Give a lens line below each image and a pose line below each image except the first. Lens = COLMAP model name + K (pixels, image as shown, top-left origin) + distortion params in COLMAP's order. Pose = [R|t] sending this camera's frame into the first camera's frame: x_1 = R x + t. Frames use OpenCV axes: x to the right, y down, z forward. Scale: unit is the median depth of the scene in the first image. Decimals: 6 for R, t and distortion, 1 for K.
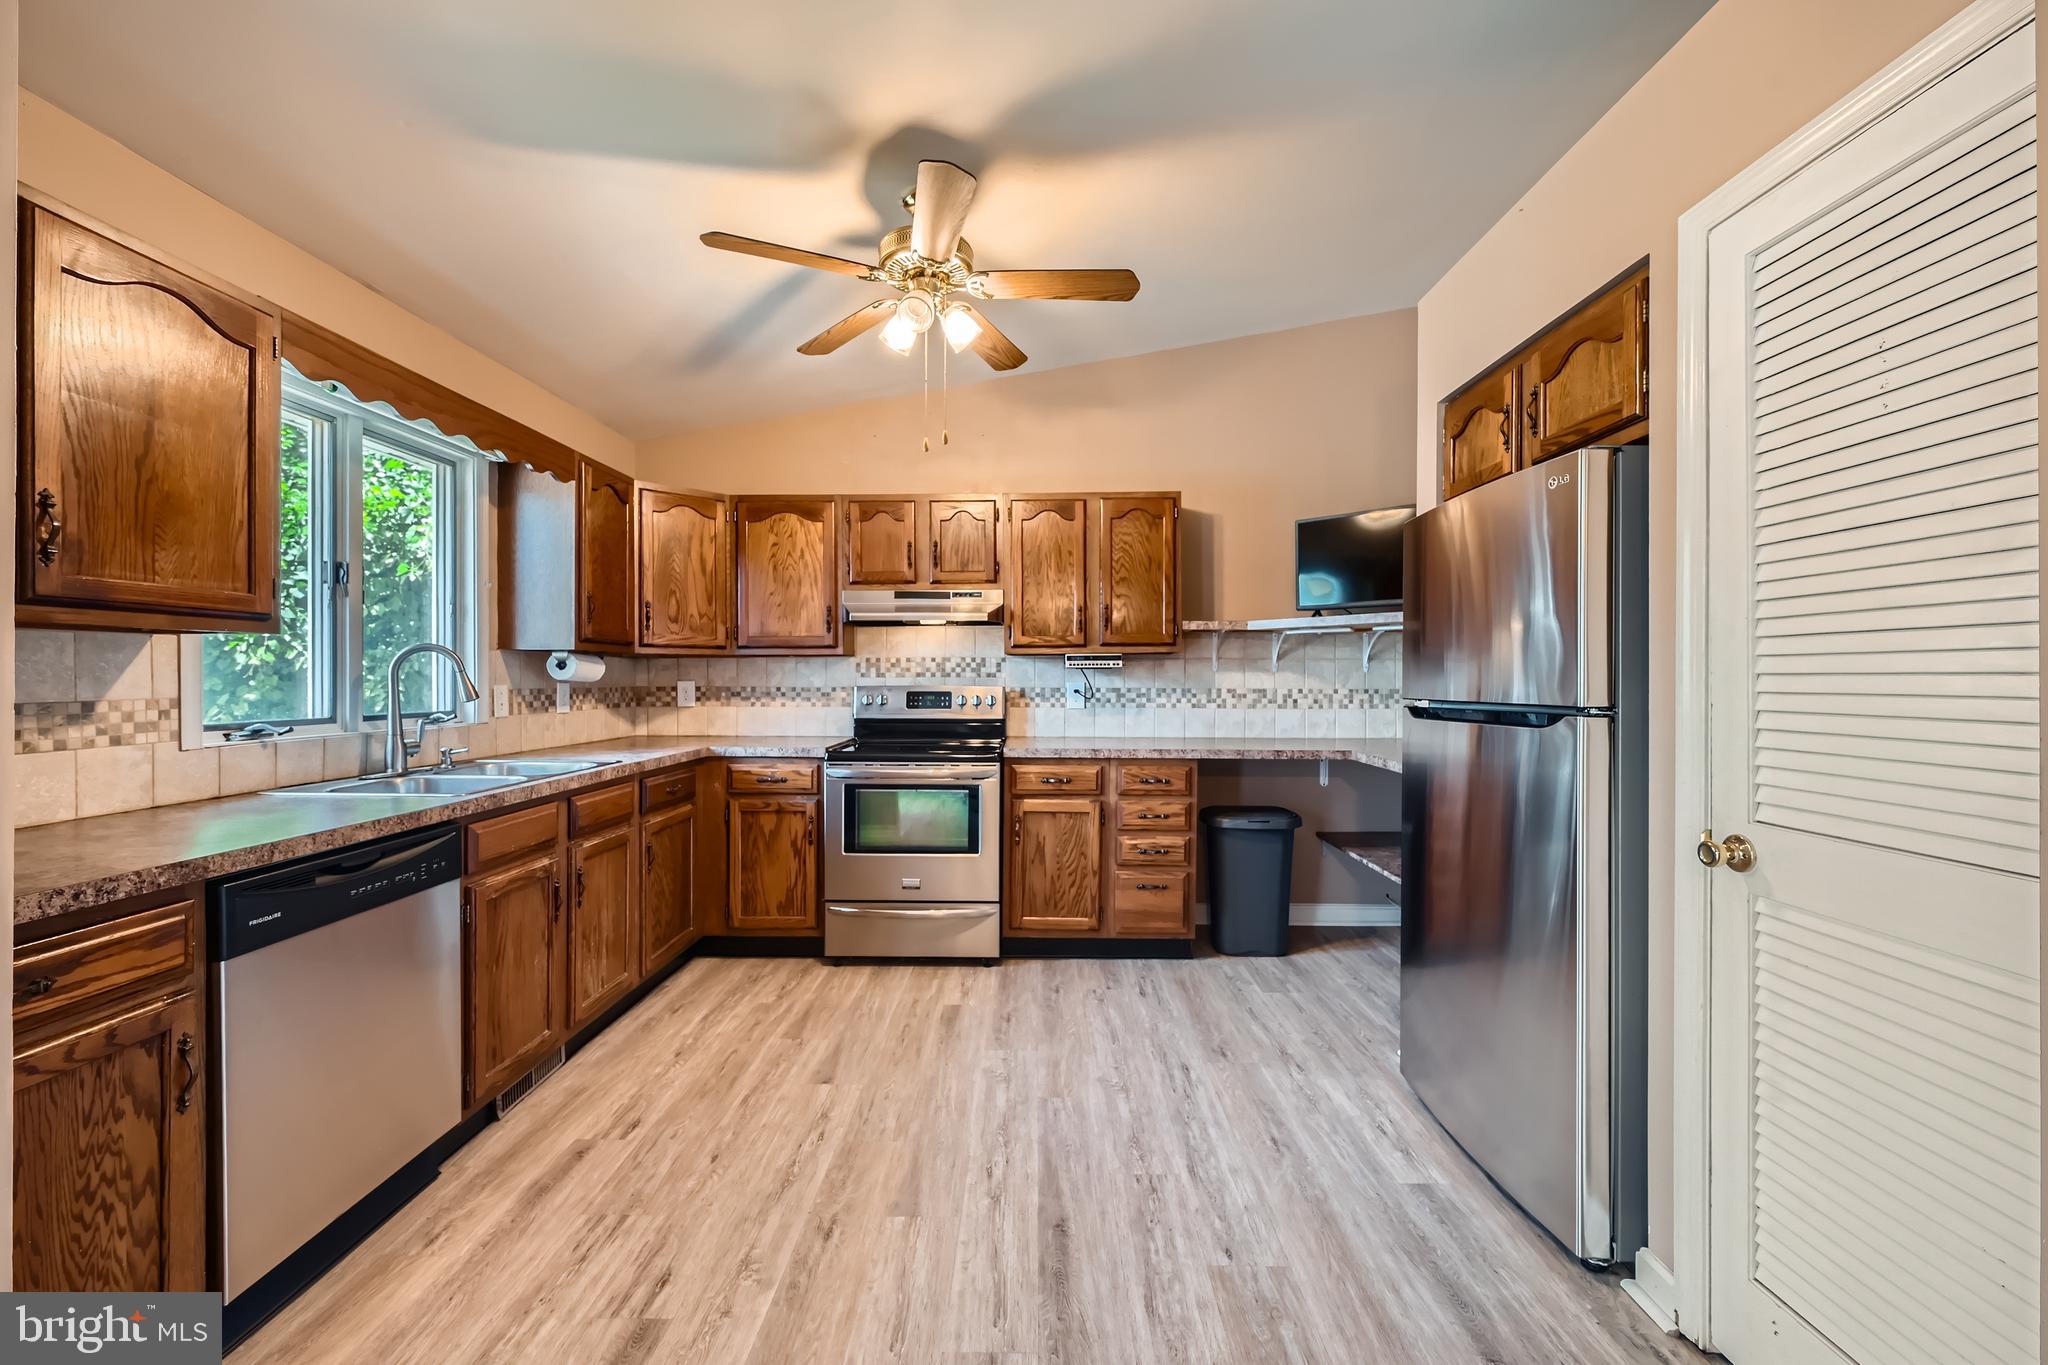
lens RADIAL K [[818.8, 0, 1023.1], [0, 818.8, 675.7], [0, 0, 1]] dist [-0.000274, 0.000415]
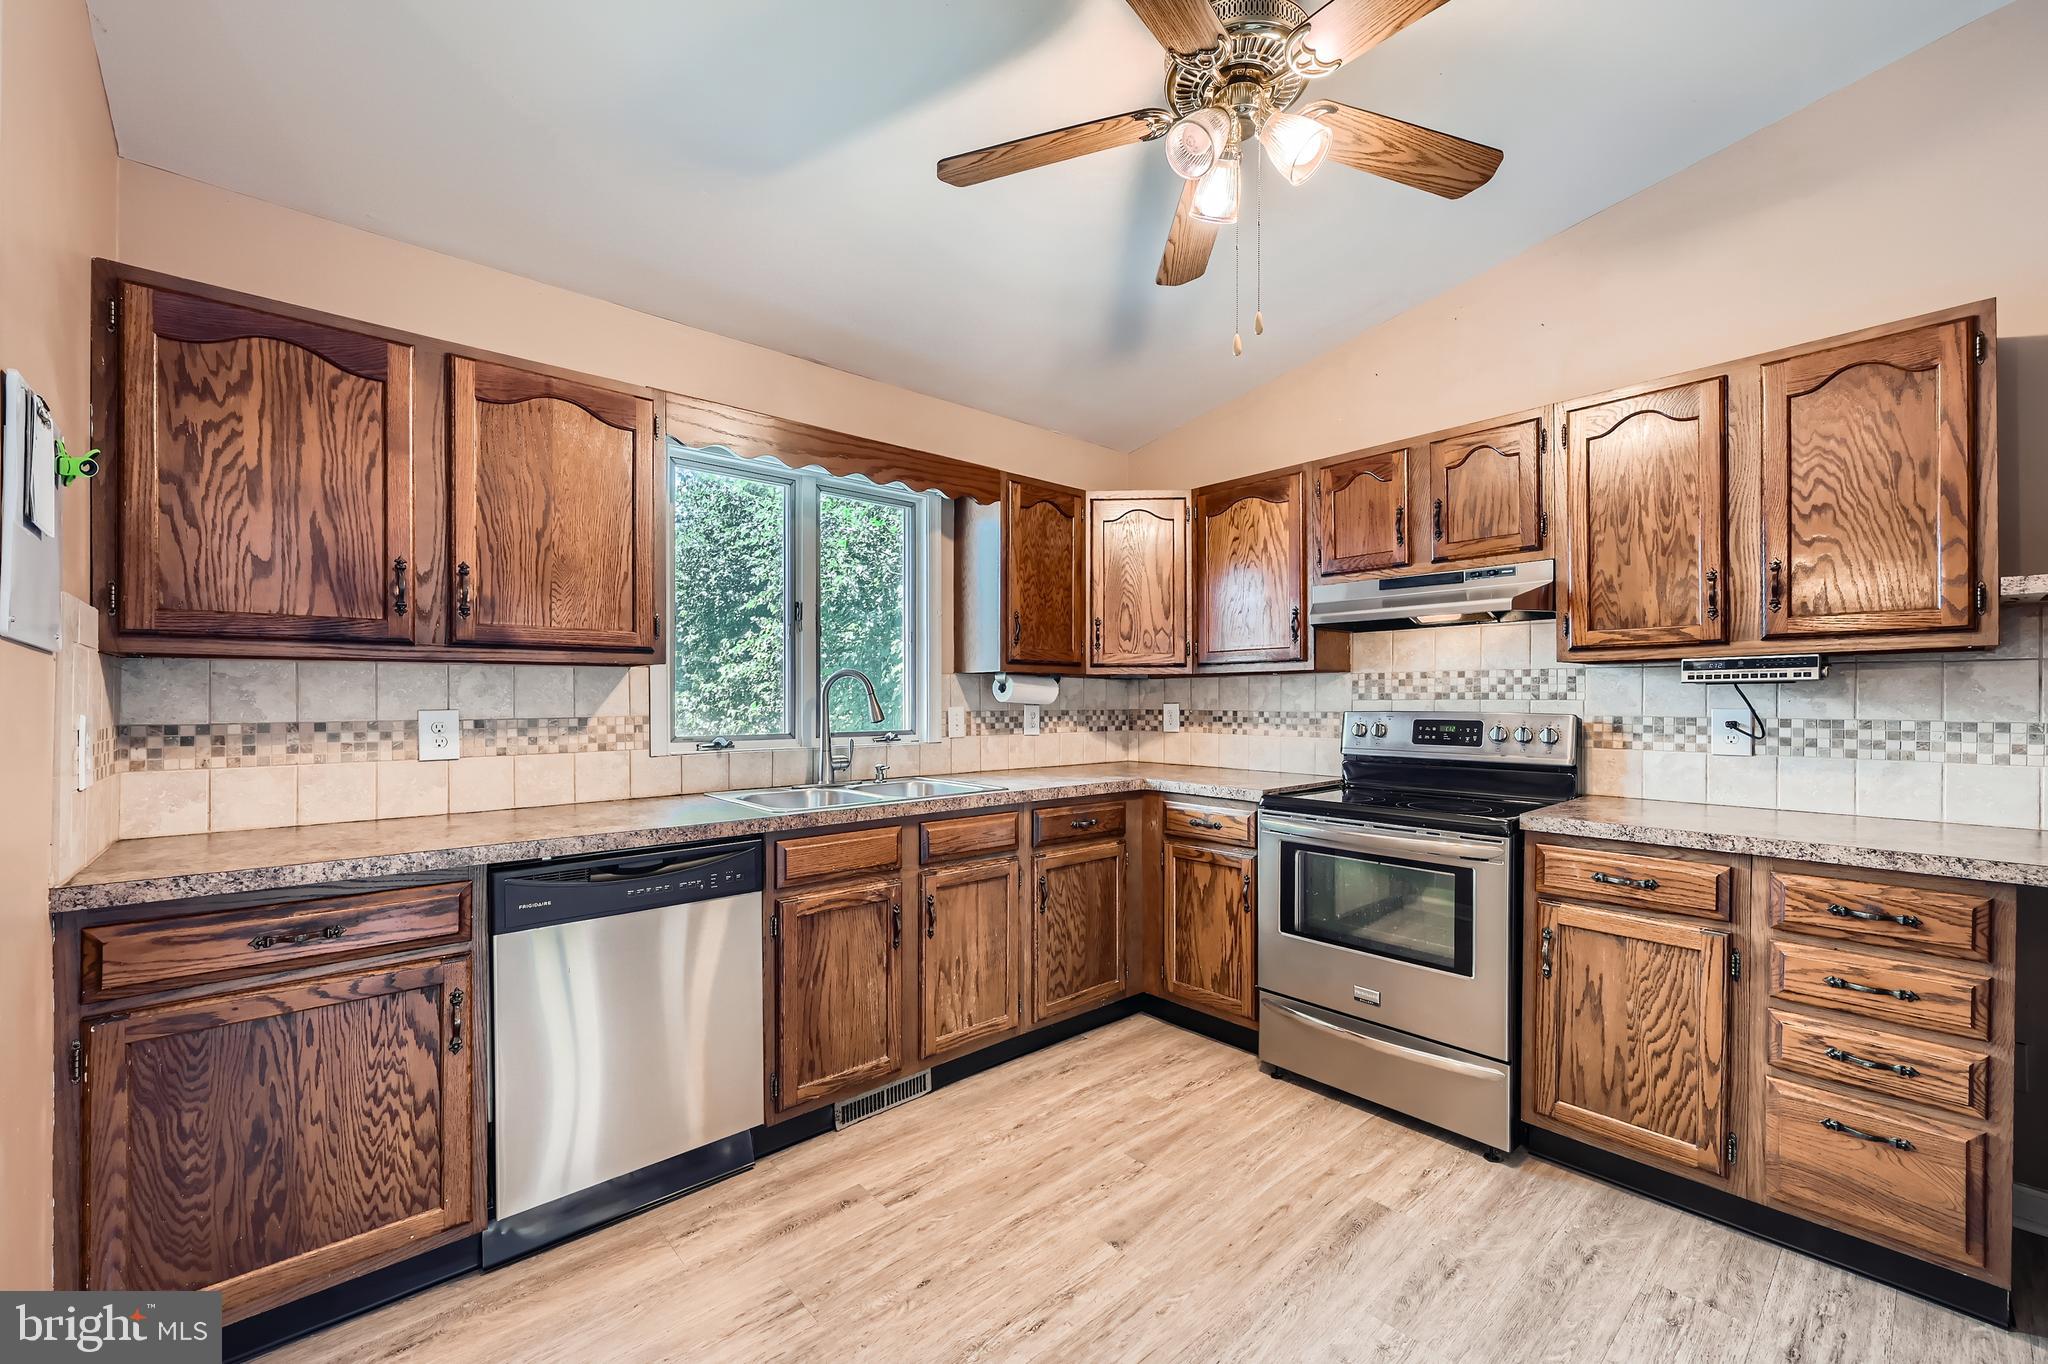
lens RADIAL K [[818.8, 0, 1031.0], [0, 818.8, 697.9], [0, 0, 1]] dist [-0.000274, 0.000415]
pose [[0.674670, -0.002017, -0.738117, 0.203609], [0.002000, 0.999998, -0.000904, 0.000774], [0.738117, -0.000866, 0.674672, 0.349862]]
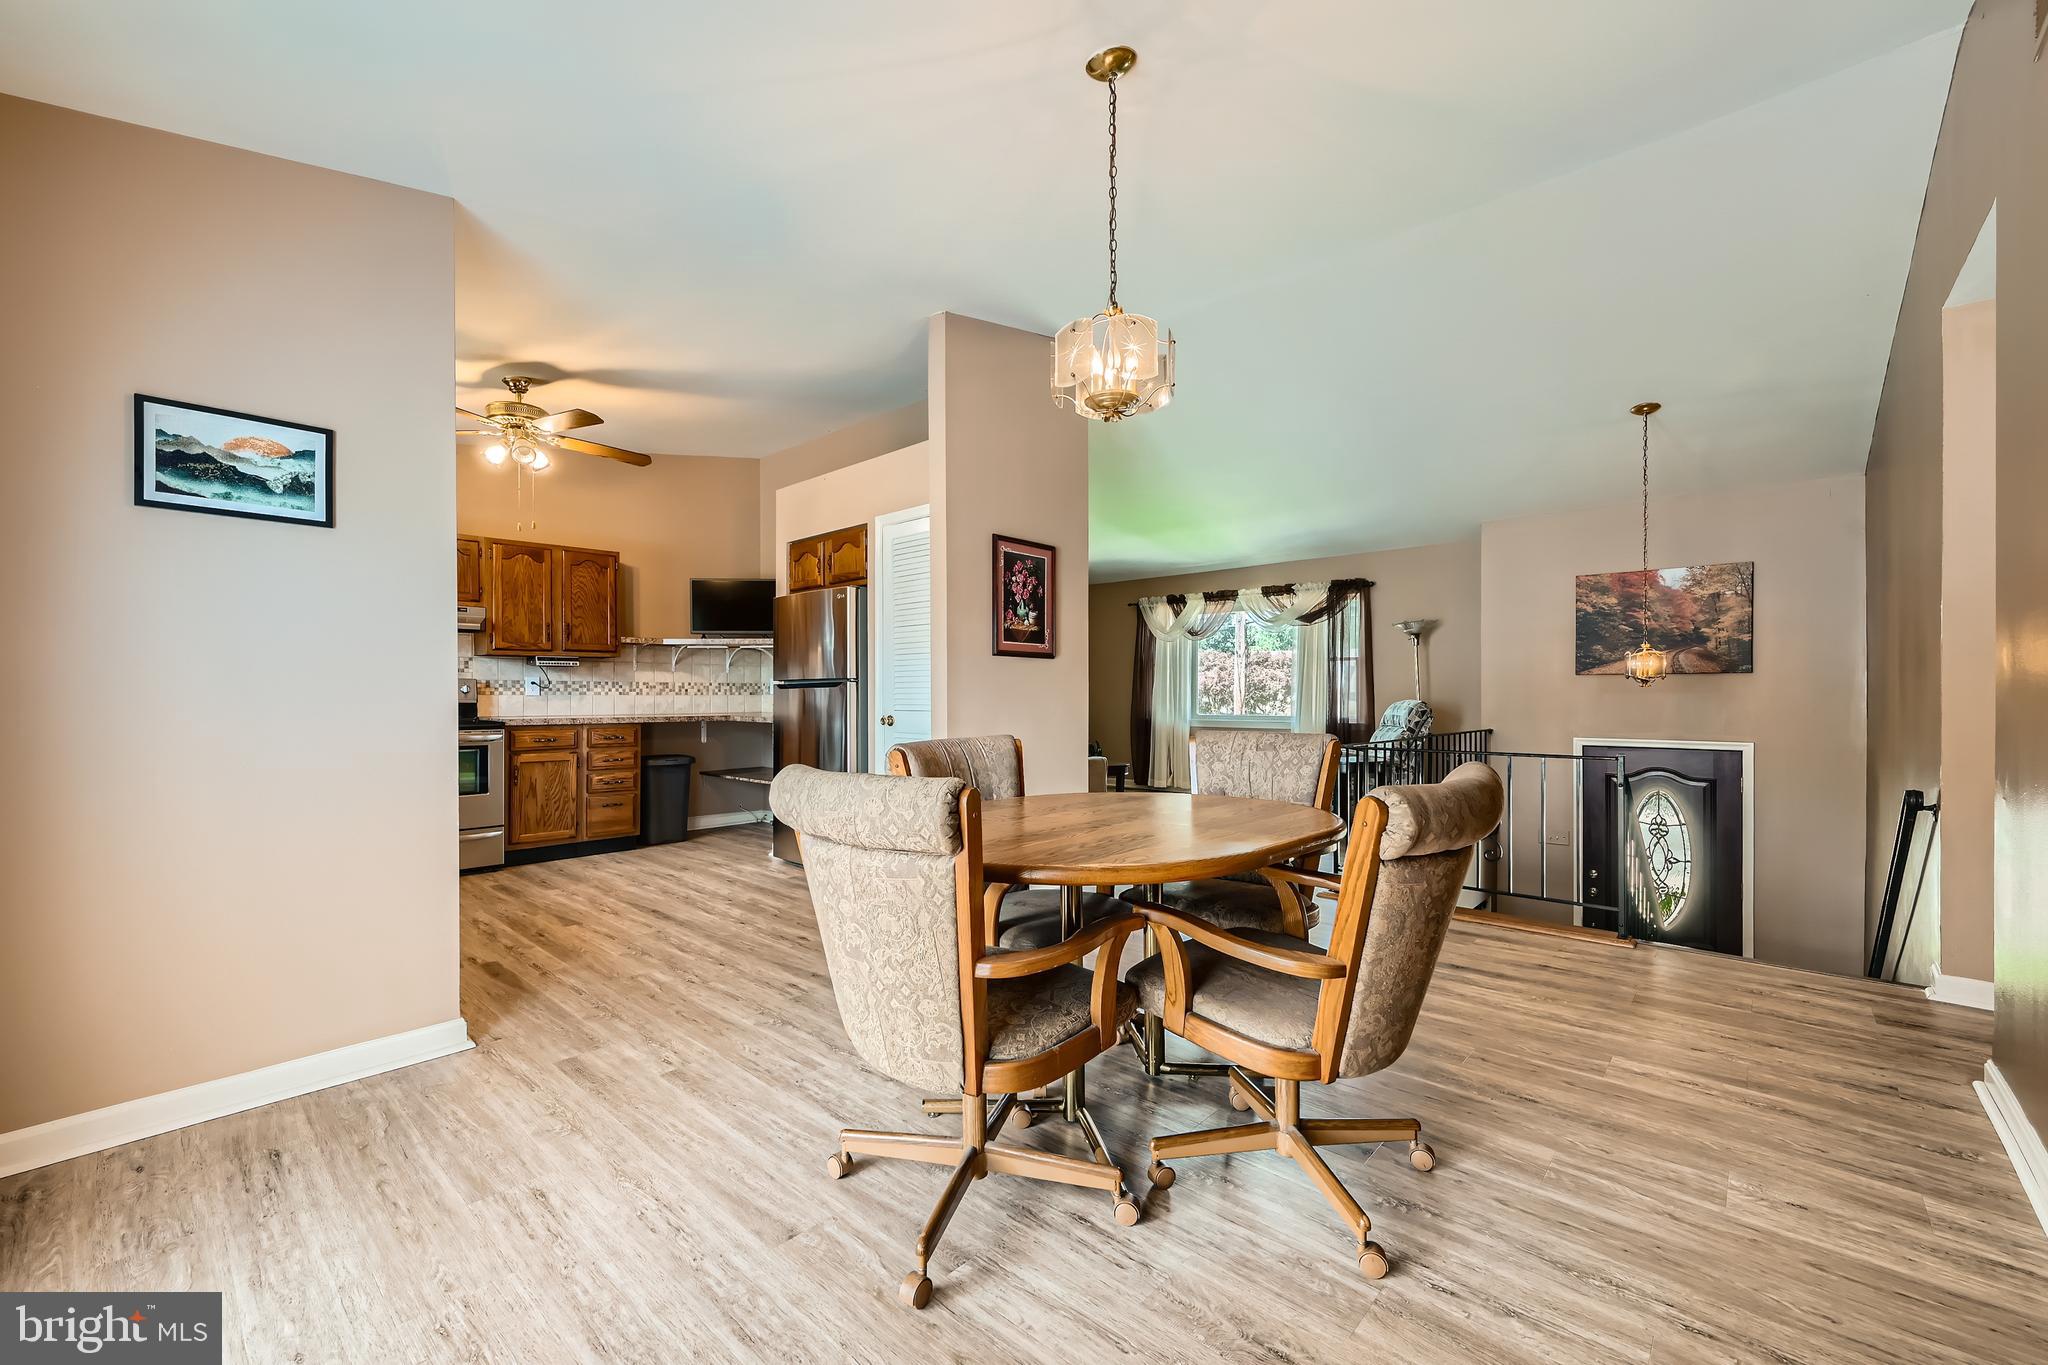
lens RADIAL K [[818.8, 0, 1024.6], [0, 818.8, 699.3], [0, 0, 1]] dist [-0.000274, 0.000415]
pose [[0.662154, -0.006457, 0.749340, -0.555200], [0.001412, 0.999972, 0.007370, 0.048985], [-0.749367, -0.003822, 0.662144, -0.712468]]
